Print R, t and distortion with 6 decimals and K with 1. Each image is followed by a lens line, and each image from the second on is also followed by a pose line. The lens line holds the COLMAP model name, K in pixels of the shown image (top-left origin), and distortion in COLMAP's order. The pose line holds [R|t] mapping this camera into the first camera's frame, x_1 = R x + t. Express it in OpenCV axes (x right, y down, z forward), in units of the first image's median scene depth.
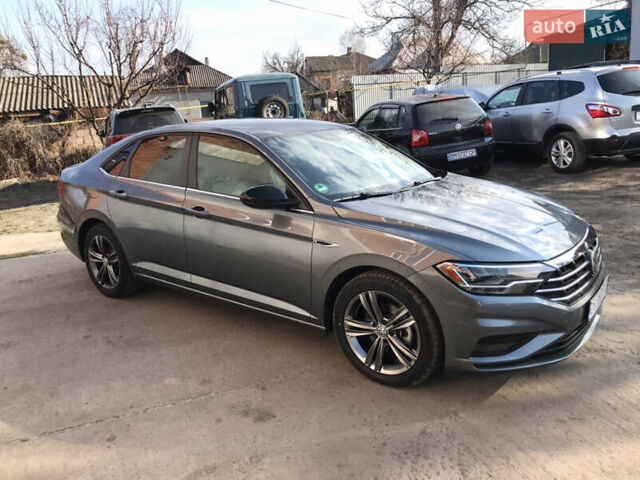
lens RADIAL K [[526.8, 0, 320.5], [0, 526.8, 238.5], [0, 0, 1]] dist [-0.004926, 0.031157]
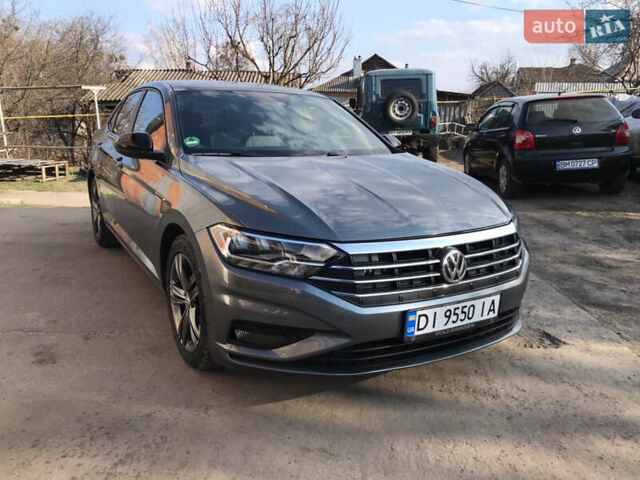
lens RADIAL K [[526.8, 0, 319.9], [0, 526.8, 241.5], [0, 0, 1]] dist [-0.004926, 0.031157]
pose [[0.922344, 0.146667, -0.357451, 0.210669], [-0.151600, 0.988338, 0.014350, 0.010737], [0.355387, 0.040954, 0.933822, 0.085572]]
